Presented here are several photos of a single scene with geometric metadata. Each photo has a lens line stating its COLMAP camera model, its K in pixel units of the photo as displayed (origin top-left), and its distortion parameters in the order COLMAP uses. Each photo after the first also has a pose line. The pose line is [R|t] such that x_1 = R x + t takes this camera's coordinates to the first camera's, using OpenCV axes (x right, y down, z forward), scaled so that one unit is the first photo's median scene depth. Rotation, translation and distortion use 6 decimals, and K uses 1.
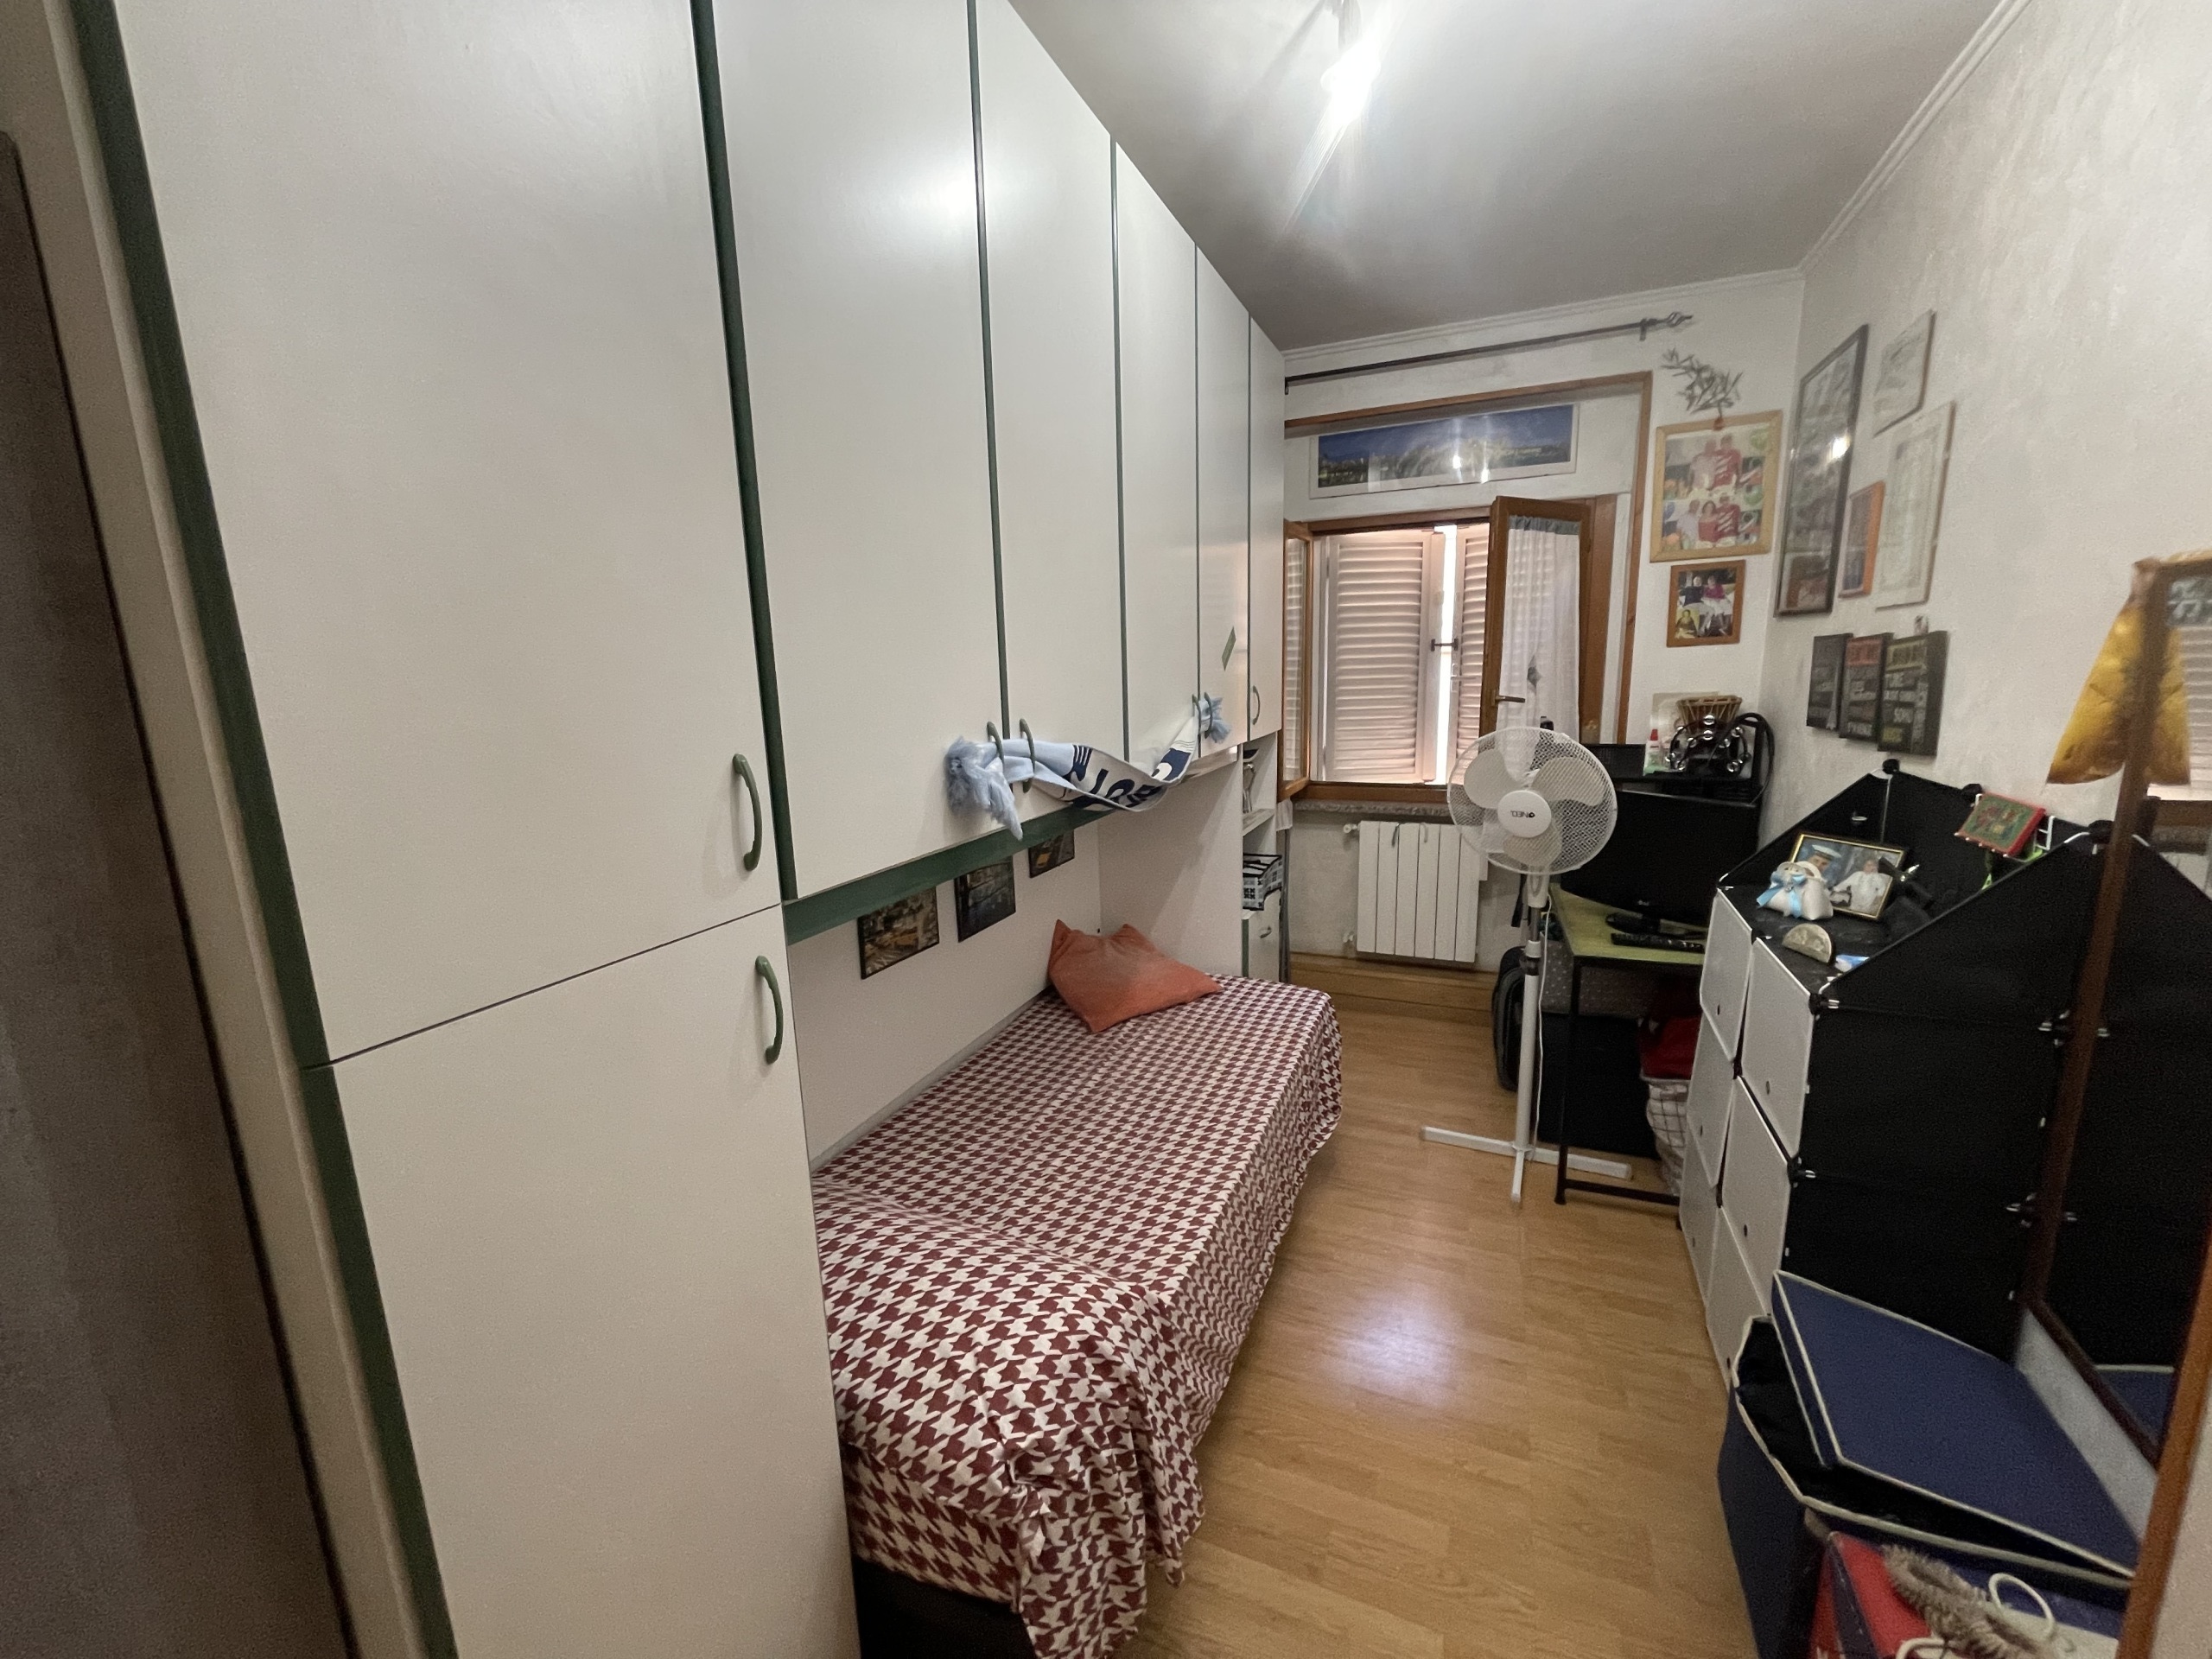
lens RADIAL K [[897.5, 0, 1100.9], [0, 897.5, 826.9], [0, 0, 1]] dist [-0.003853, 0.000613]
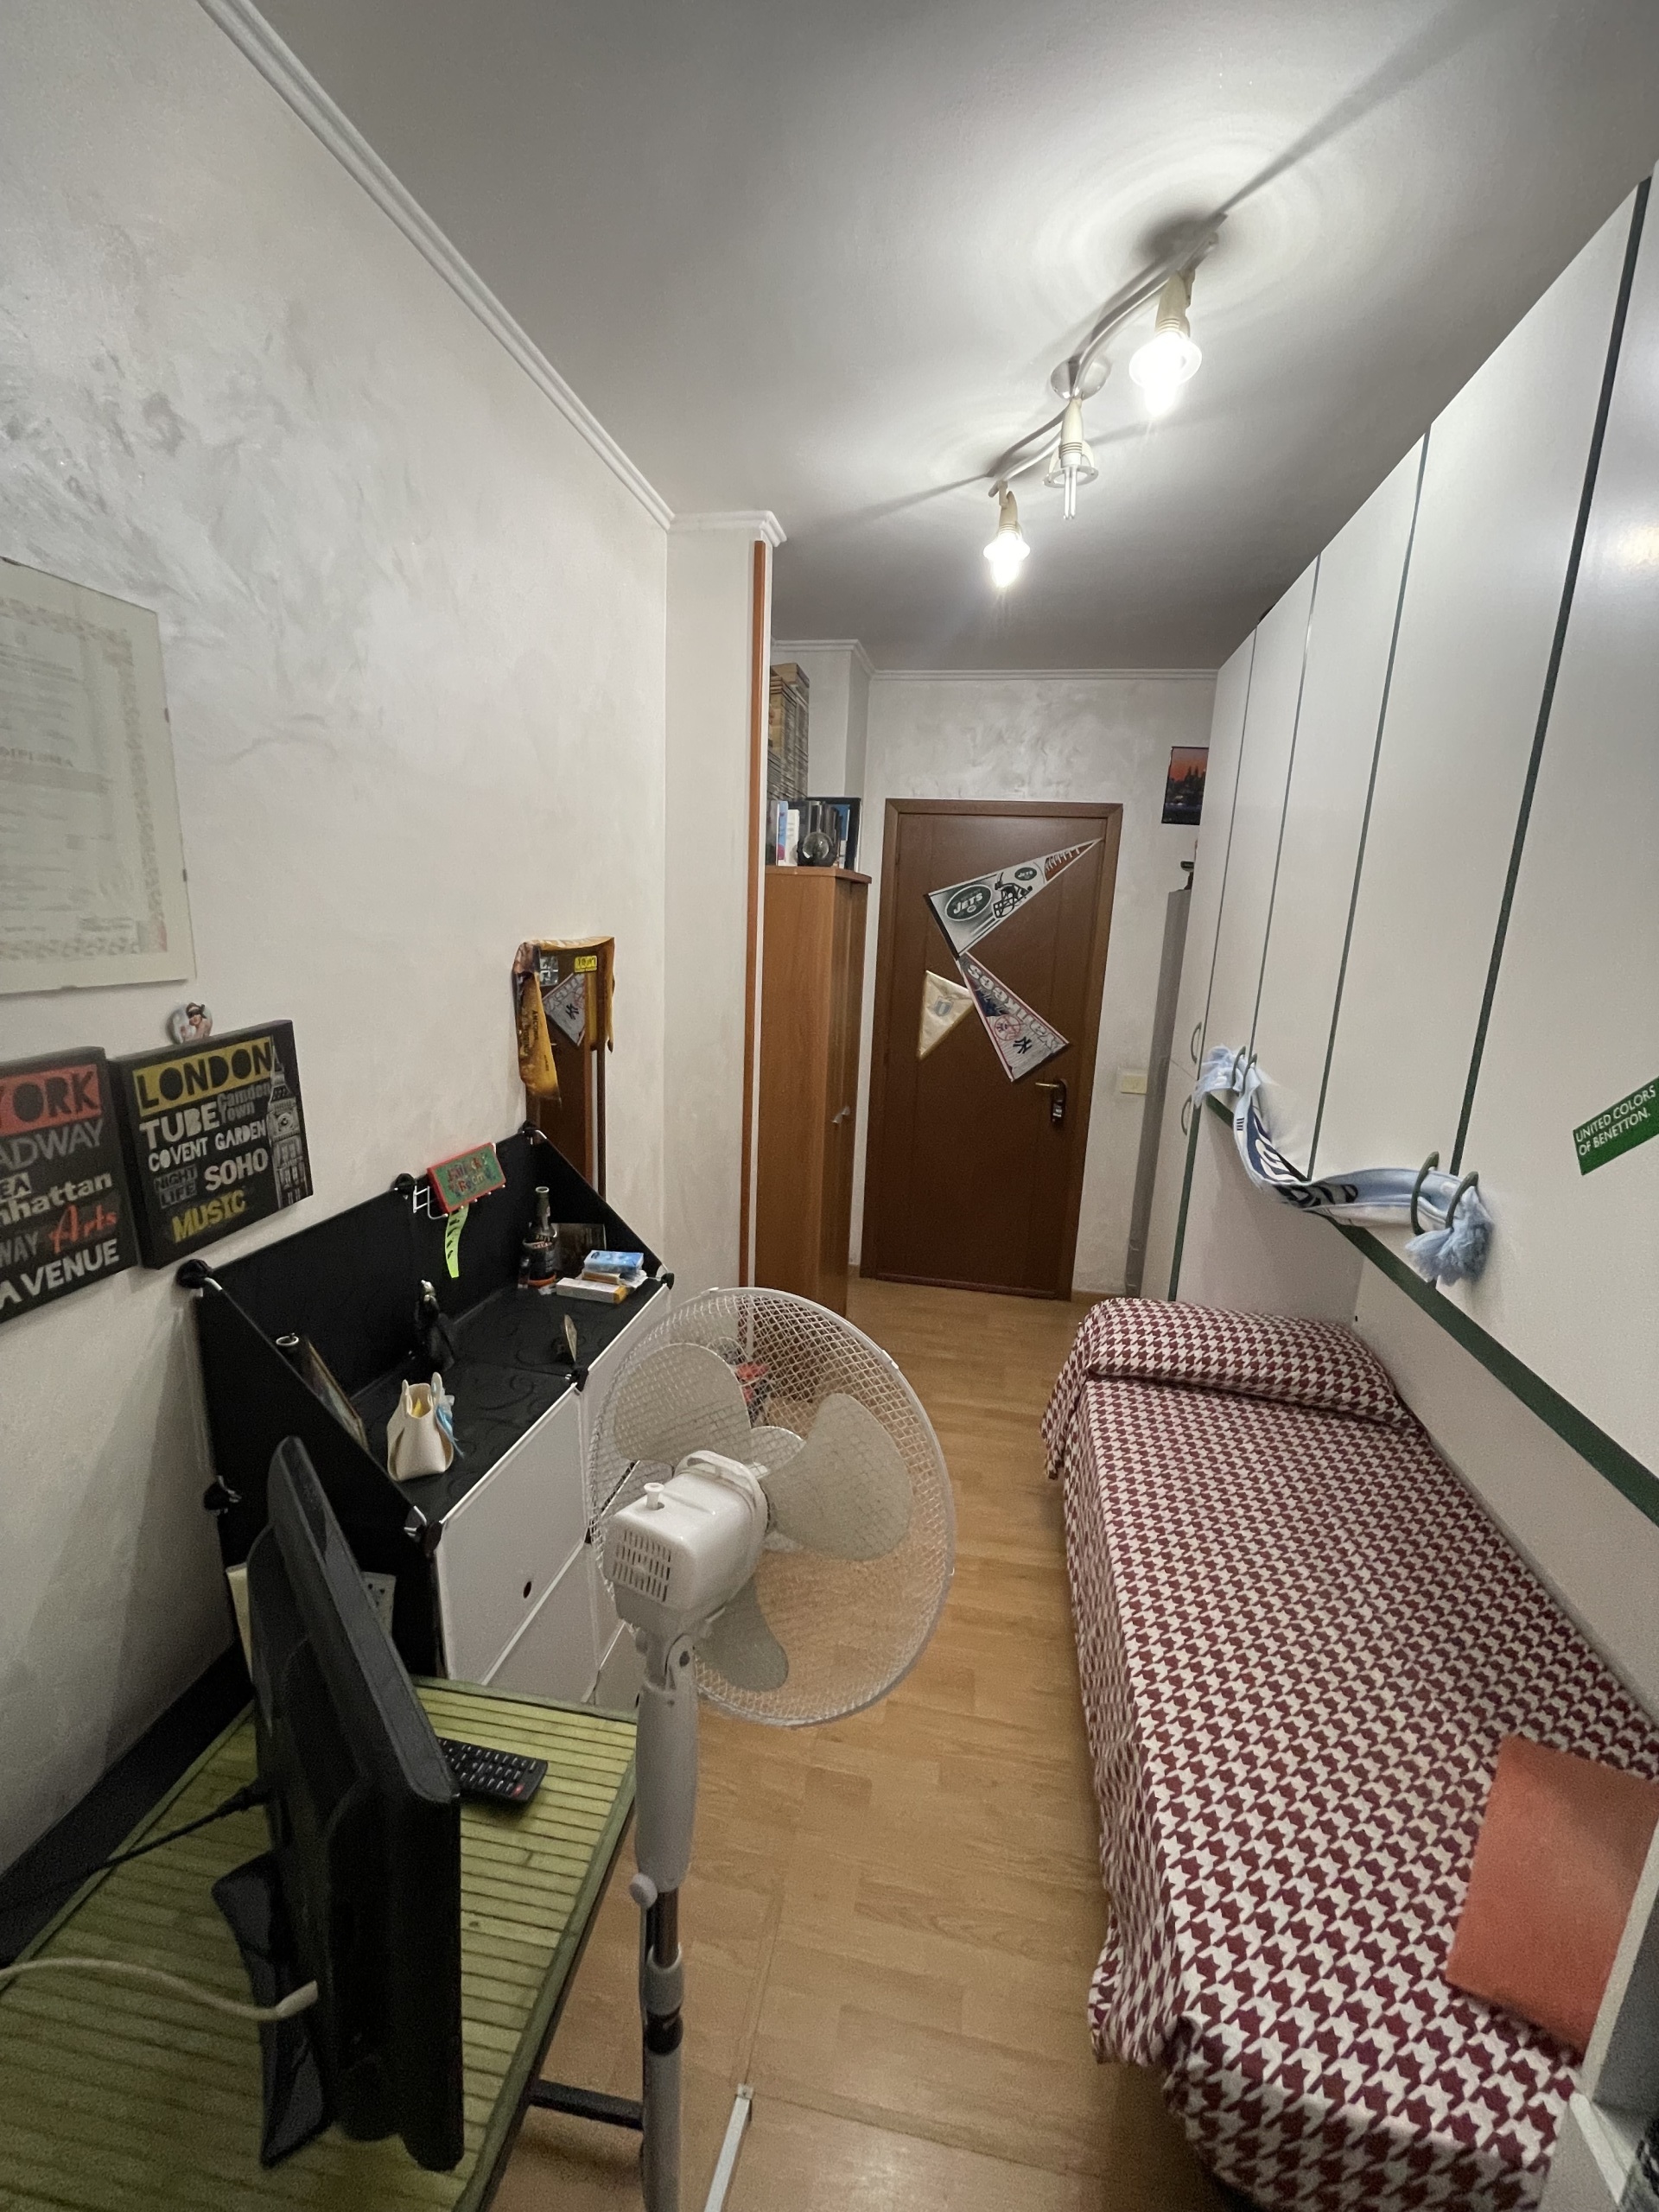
lens RADIAL K [[897.5, 0, 846.2], [0, 897.5, 1110.7], [0, 0, 1]] dist [-0.003853, 0.000613]
pose [[-0.970083, 0.037449, -0.239868, 0.675461], [-0.062639, 0.915967, 0.396334, -0.435986], [0.234553, 0.399502, -0.886218, 1.669704]]
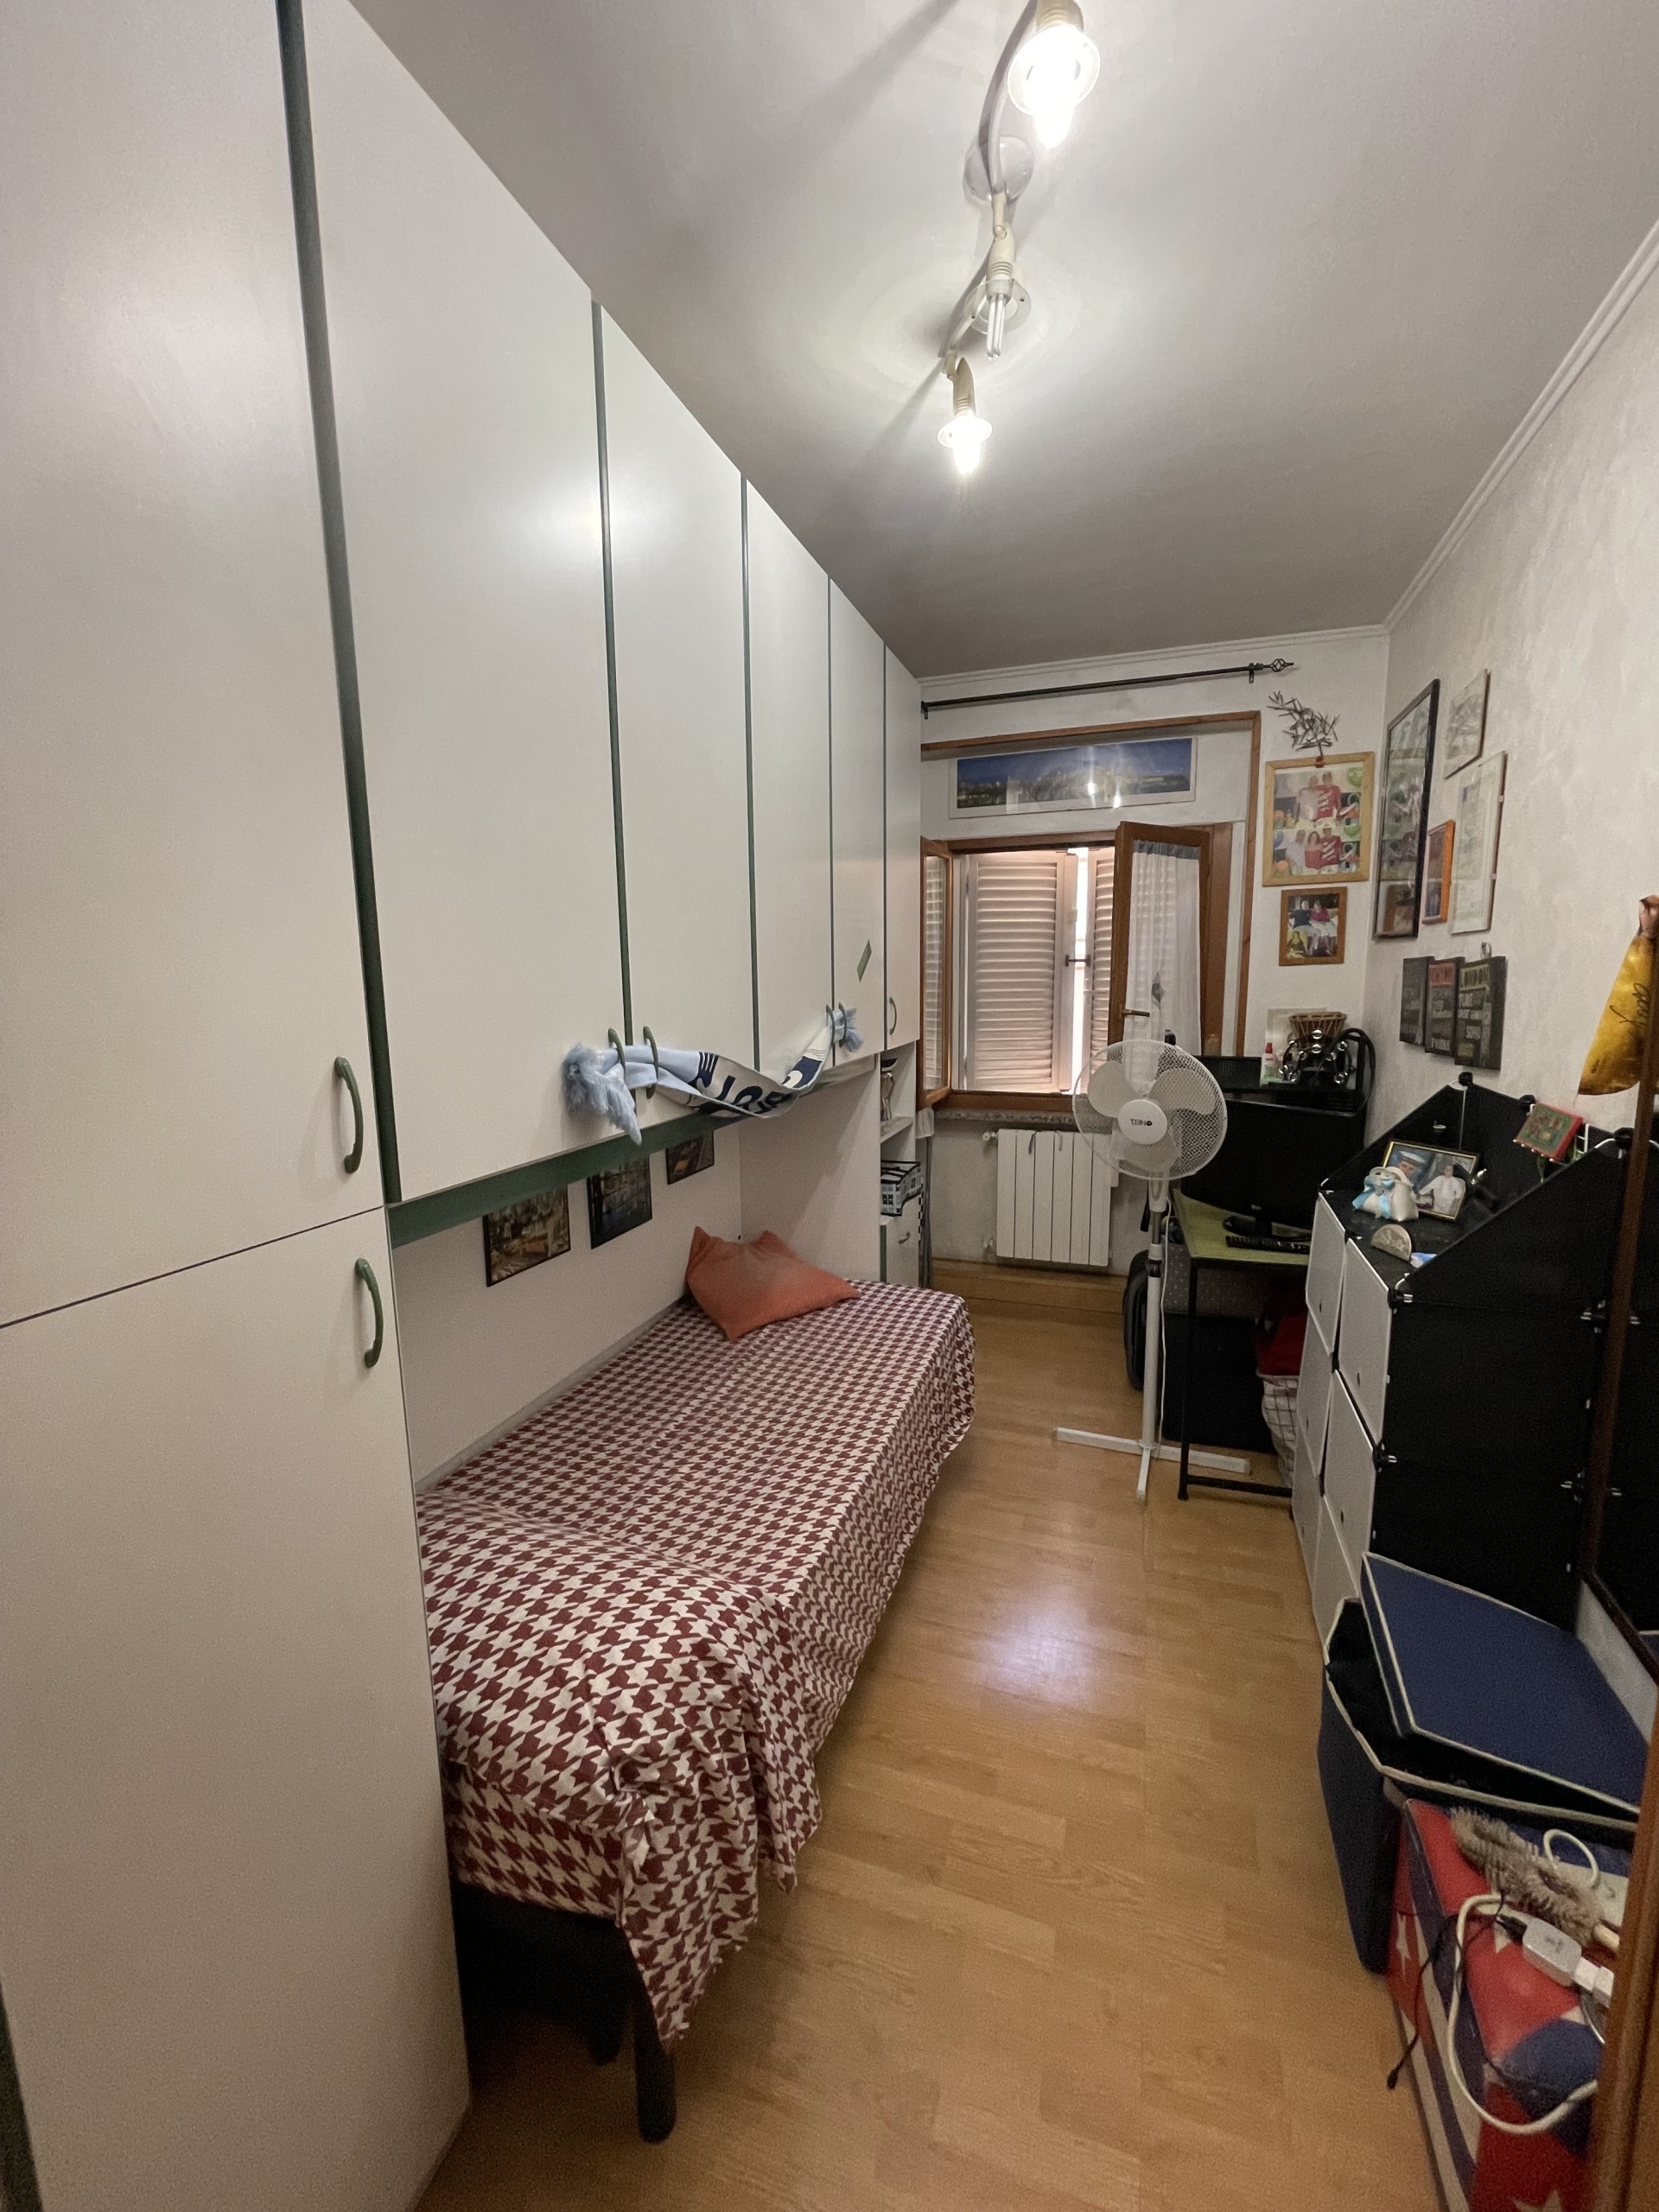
lens RADIAL K [[897.5, 0, 831.3], [0, 897.5, 1099.0], [0, 0, 1]] dist [-0.003853, 0.000613]
pose [[0.996984, 0.005027, 0.077439, 0.034006], [-0.001846, 0.999154, -0.041088, 0.002994], [-0.077580, 0.040821, 0.996150, -0.023818]]
